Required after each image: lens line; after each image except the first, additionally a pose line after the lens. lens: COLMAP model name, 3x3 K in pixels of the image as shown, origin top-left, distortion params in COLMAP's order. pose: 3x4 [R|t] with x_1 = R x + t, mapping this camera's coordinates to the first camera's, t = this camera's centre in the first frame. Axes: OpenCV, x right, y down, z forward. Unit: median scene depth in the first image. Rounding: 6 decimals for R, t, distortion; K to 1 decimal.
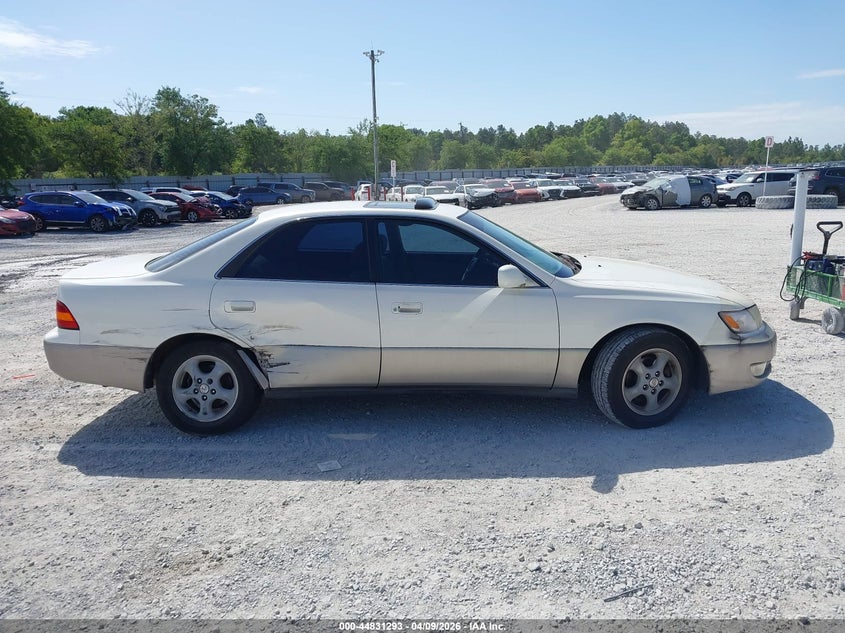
lens RADIAL K [[657.4, 0, 422.5], [0, 657.4, 323.9], [0, 0, 1]] dist [0.034159, -0.025248]
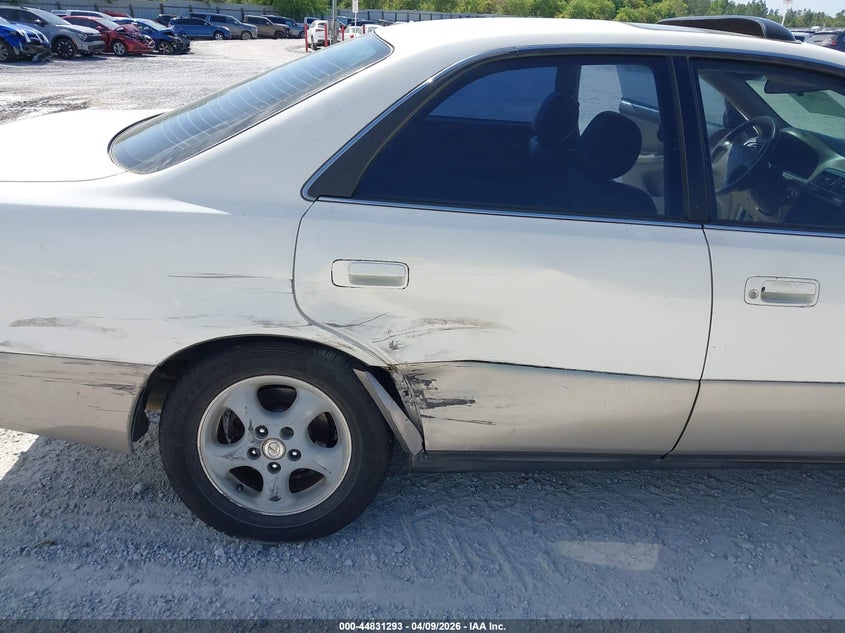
lens RADIAL K [[657.4, 0, 443.1], [0, 657.4, 322.0], [0, 0, 1]] dist [0.034159, -0.025248]
pose [[0.993768, 0.010458, 0.110974, -0.270356], [-0.033112, 0.978345, 0.204317, -0.080036], [-0.106434, -0.206718, 0.972594, 0.580417]]
